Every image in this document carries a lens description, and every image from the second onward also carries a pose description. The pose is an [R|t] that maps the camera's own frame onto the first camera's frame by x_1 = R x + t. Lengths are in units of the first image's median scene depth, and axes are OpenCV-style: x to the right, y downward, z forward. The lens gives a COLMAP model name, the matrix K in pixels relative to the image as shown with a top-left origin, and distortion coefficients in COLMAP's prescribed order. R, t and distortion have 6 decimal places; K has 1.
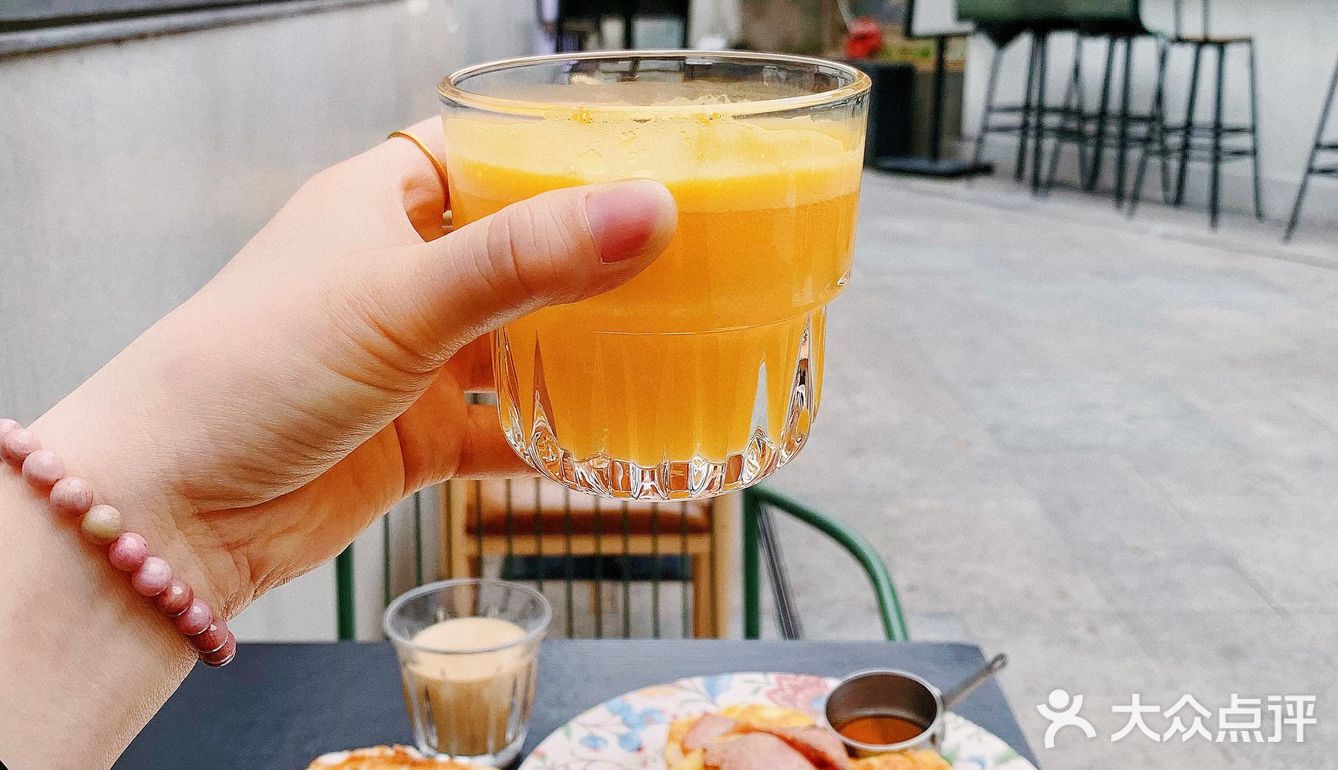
lens RADIAL K [[1287.4, 0, 689.5], [0, 1287.4, 386.5], [0, 0, 1]] dist [0.010315, -0.131596]
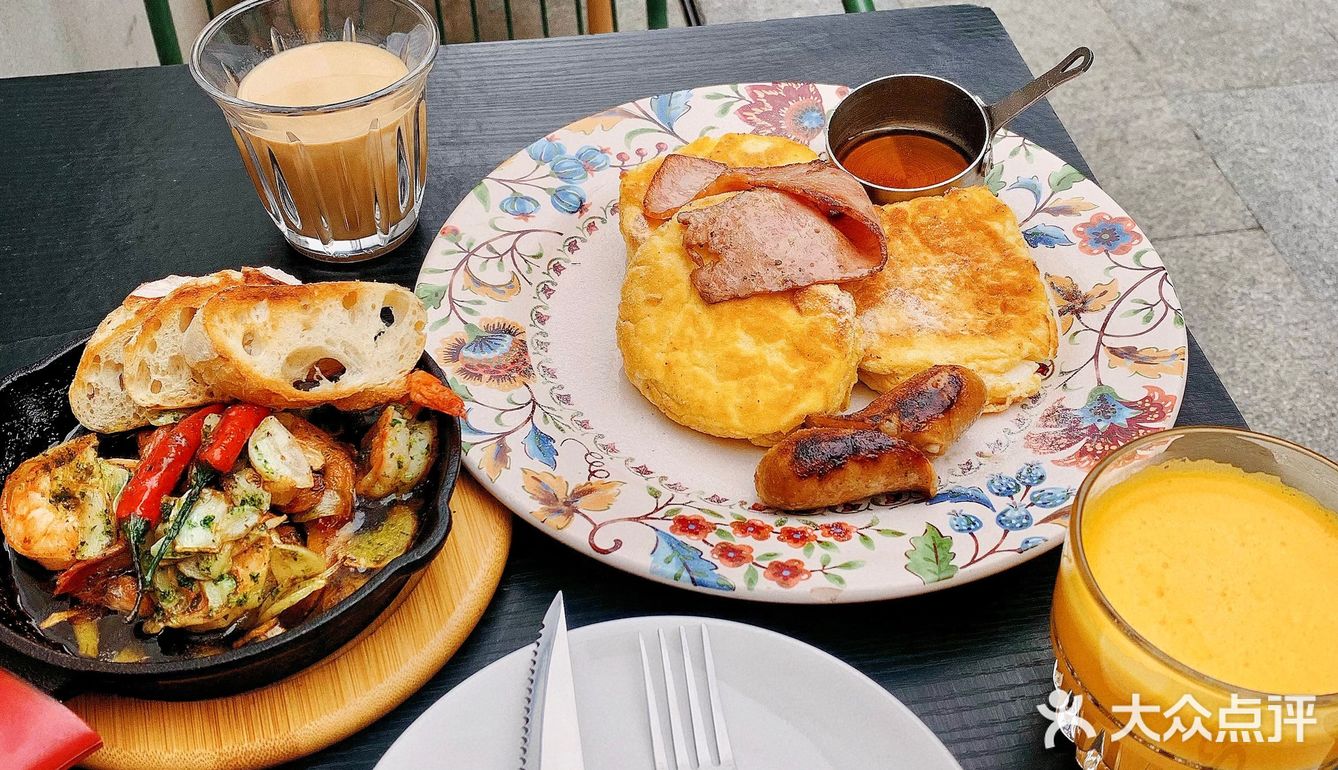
lens RADIAL K [[1287.4, 0, 689.5], [0, 1287.4, 386.5], [0, 0, 1]] dist [0.010315, -0.131596]
pose [[0.992756, -0.099855, 0.066813, -0.037390], [0.054989, 0.872070, 0.486283, 0.012698], [-0.106824, -0.479086, 0.871243, 0.294785]]
